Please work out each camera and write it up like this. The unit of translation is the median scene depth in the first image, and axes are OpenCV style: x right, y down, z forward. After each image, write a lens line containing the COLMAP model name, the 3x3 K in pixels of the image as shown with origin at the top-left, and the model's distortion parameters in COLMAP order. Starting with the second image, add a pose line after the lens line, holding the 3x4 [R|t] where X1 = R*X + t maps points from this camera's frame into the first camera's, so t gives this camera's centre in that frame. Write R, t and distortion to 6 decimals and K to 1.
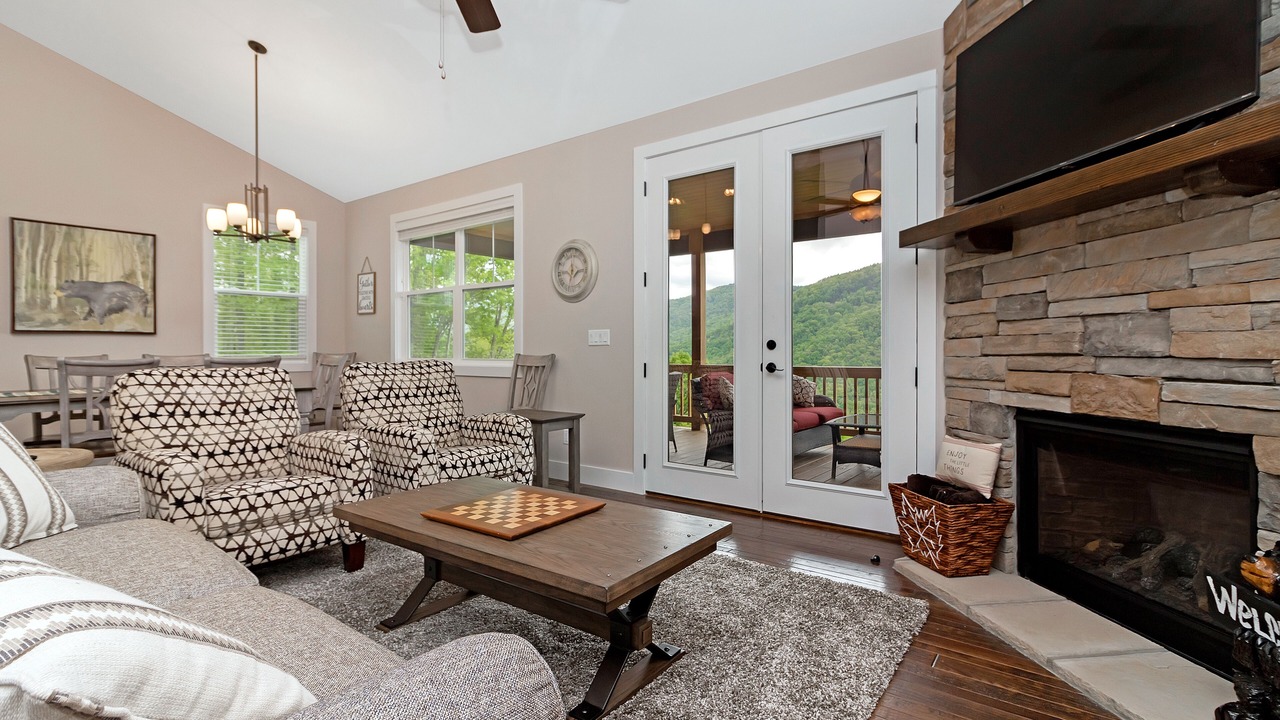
lens RADIAL K [[595.6, 0, 642.8], [0, 595.6, 354.2], [0, 0, 1]] dist [-0.000656, 0.000922]
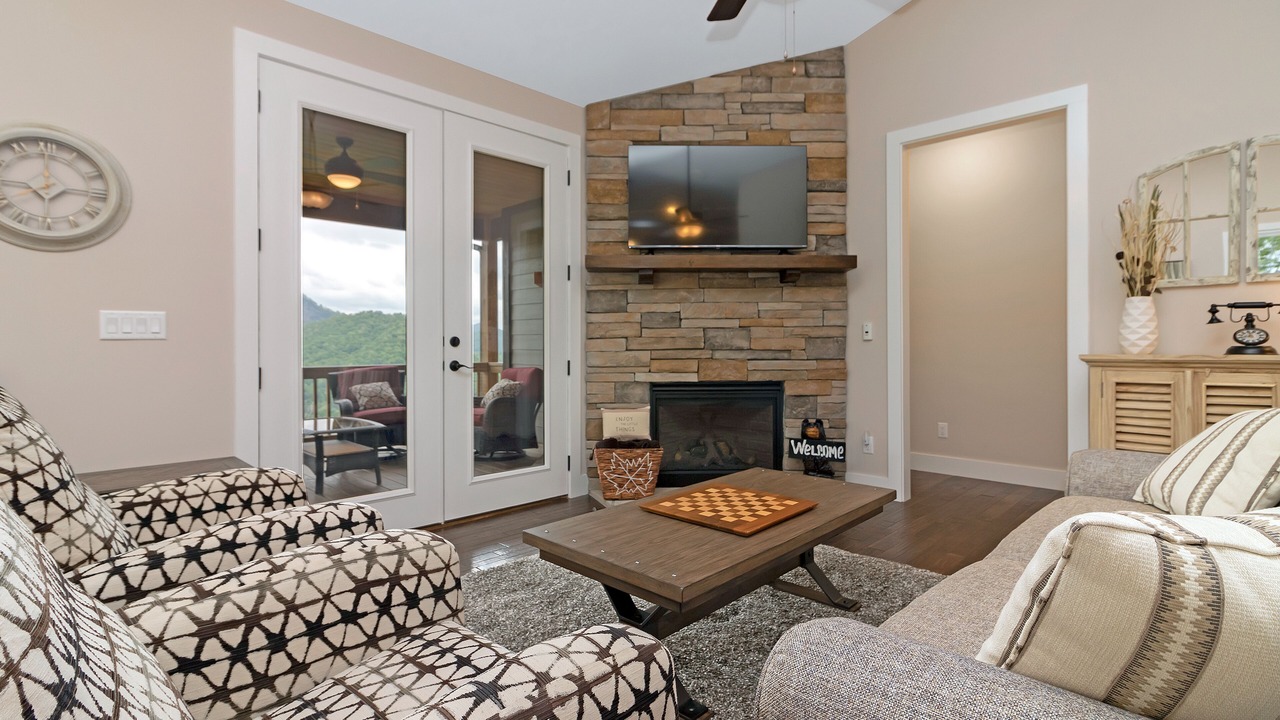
lens RADIAL K [[621.6, 0, 648.2], [0, 621.6, 348.6], [0, 0, 1]] dist [-0.000024, -0.000399]
pose [[0.117887, -0.001714, 0.993026, -0.878697], [0.010969, 0.999940, 0.000423, -0.002191], [-0.992966, 0.010843, 0.117898, 0.698360]]
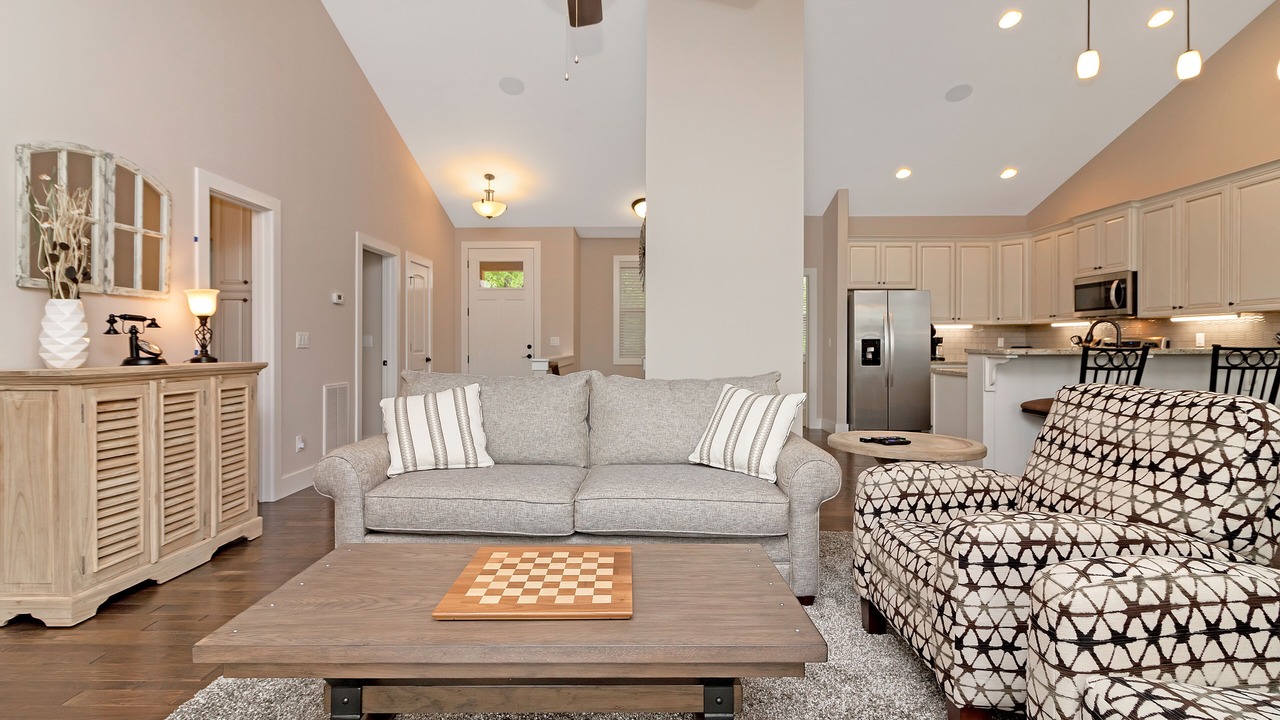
lens RADIAL K [[595.6, 0, 650.0], [0, 595.6, 351.9], [0, 0, 1]] dist [-0.000656, 0.000922]
pose [[-0.795552, 0.006555, -0.605850, 0.088886], [-0.004098, 0.999860, 0.016200, -0.022383], [0.605871, 0.015371, -0.795414, 1.154774]]
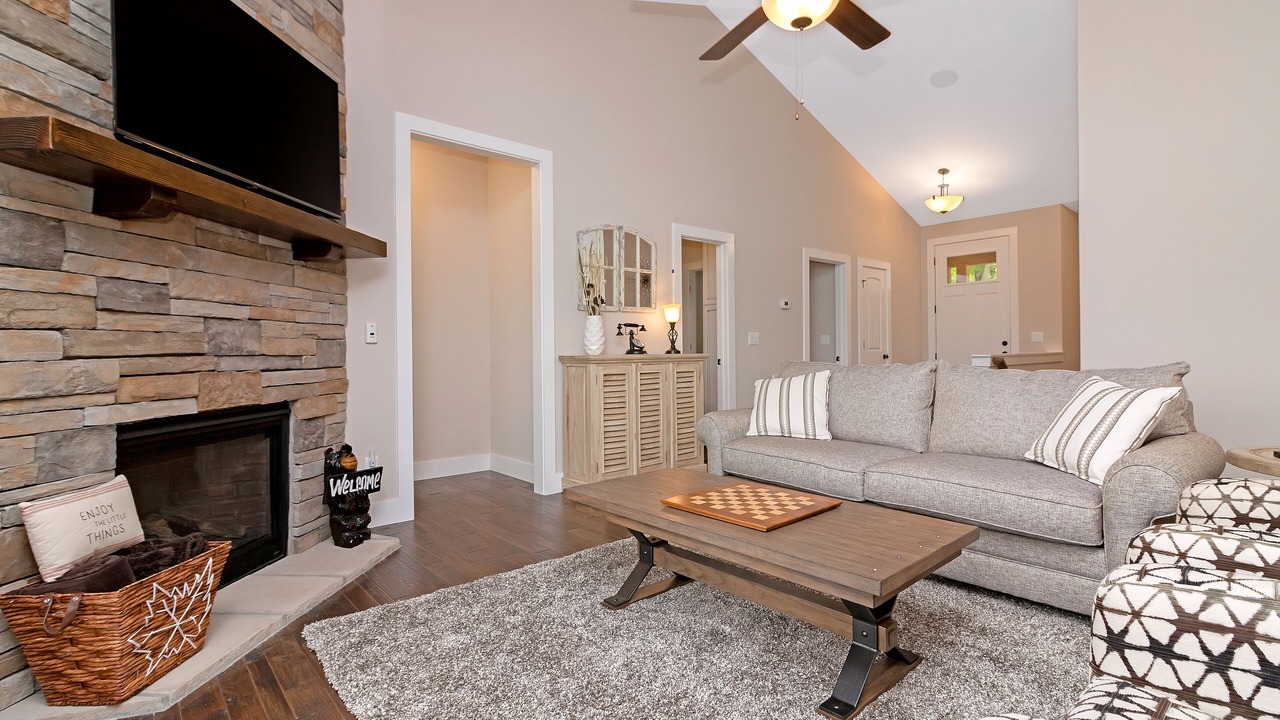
lens RADIAL K [[595.6, 0, 660.1], [0, 595.6, 349.9], [0, 0, 1]] dist [-0.000656, 0.000922]
pose [[-0.985063, 0.011438, 0.171811, -0.166960], [0.012606, 0.999904, 0.005713, -0.002160], [-0.171730, 0.007793, -0.985113, 1.397089]]
